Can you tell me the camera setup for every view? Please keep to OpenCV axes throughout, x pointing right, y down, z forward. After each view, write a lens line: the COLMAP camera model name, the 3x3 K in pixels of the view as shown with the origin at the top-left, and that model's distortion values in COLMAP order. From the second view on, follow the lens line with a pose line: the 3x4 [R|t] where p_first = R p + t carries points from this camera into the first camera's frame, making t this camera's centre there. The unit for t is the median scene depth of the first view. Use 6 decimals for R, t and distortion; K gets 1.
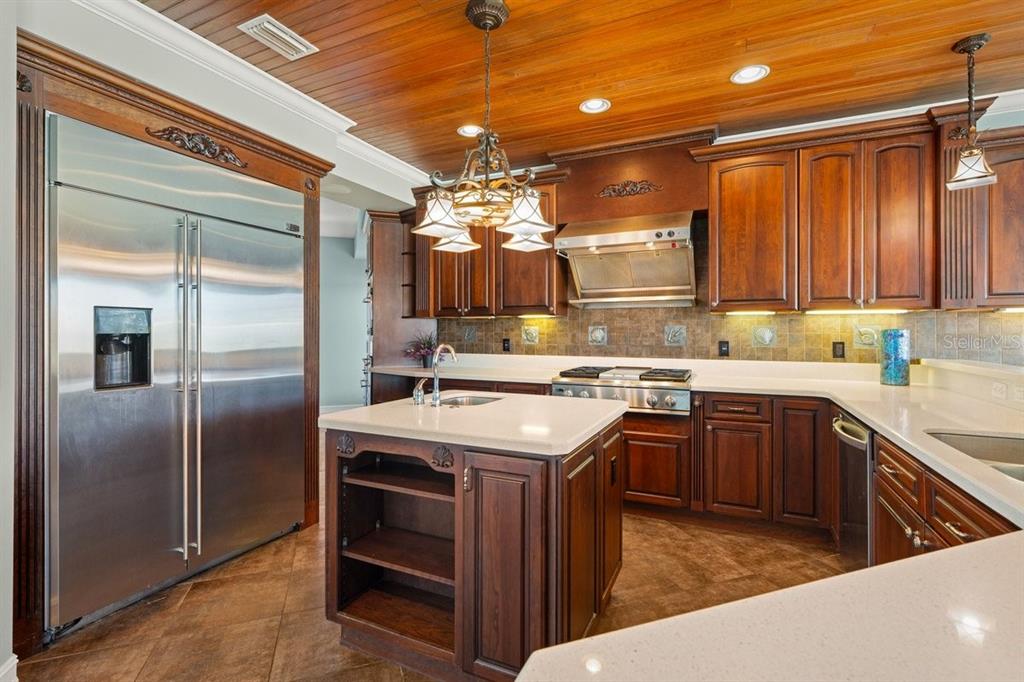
lens RADIAL K [[468.4, 0, 513.4], [0, 468.4, 334.3], [0, 0, 1]] dist [0.000344, 0.000218]
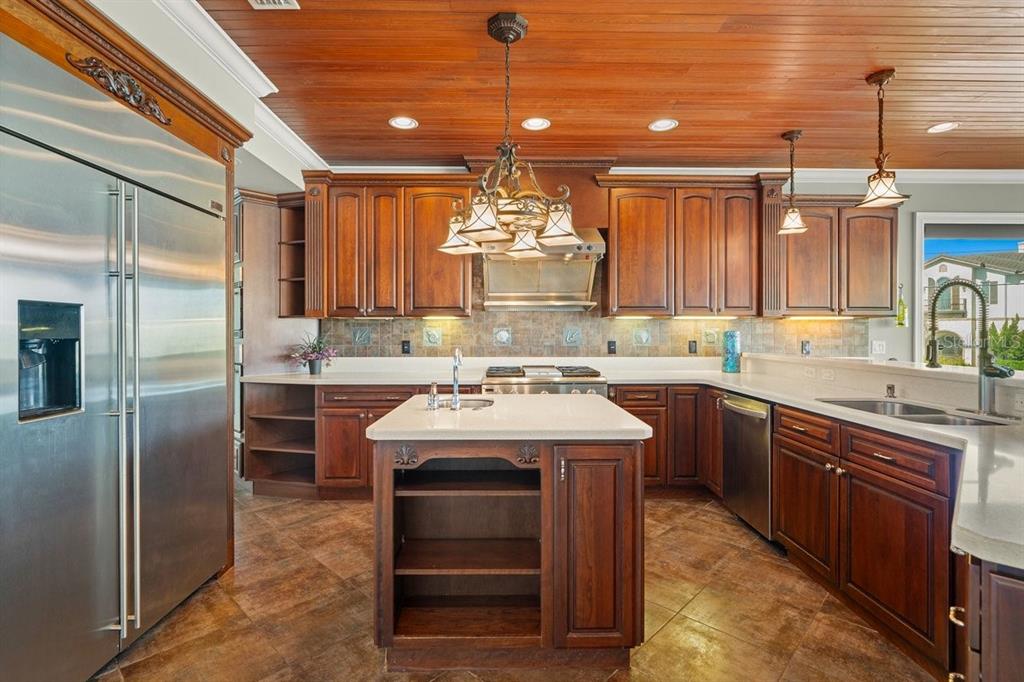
lens RADIAL K [[484.8, 0, 509.2], [0, 484.8, 337.4], [0, 0, 1]] dist [-0.000382, 0.001041]
pose [[0.899941, -0.006451, 0.435963, -0.372895], [0.003846, 0.999969, 0.006857, -0.004770], [-0.435994, -0.004494, 0.899938, 0.021613]]
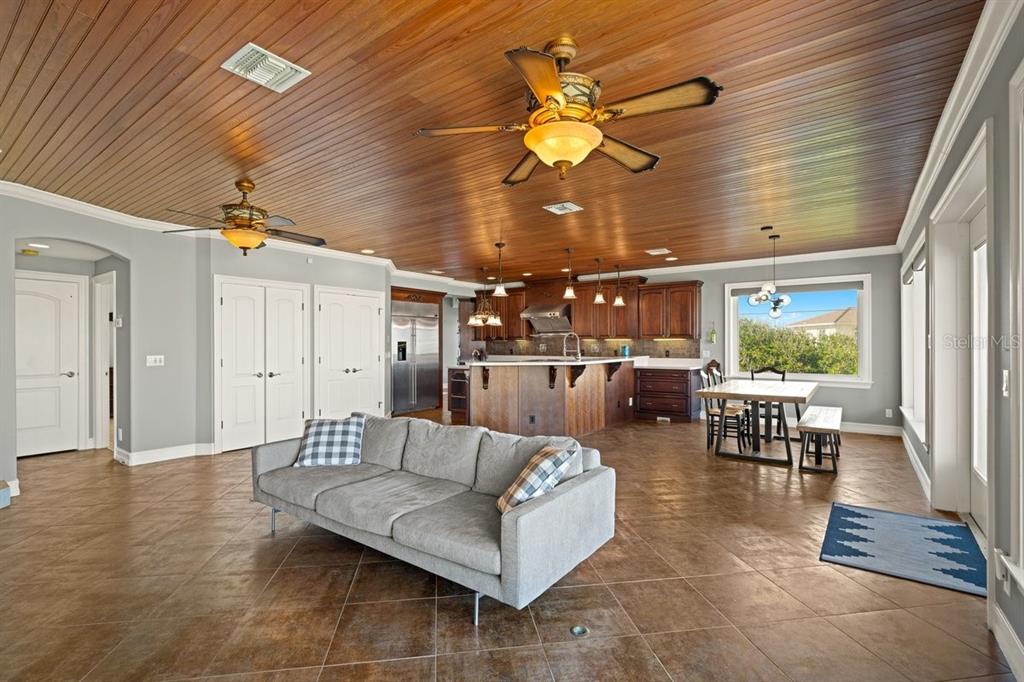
lens RADIAL K [[464.7, 0, 512.0], [0, 464.7, 341.0], [0, 0, 1]] dist [-0.001207, -0.000098]
pose [[0.980988, -0.005242, -0.194000, 0.680097], [0.003518, 0.999951, -0.009228, -0.016677], [0.194039, 0.008370, 0.980958, -2.075520]]
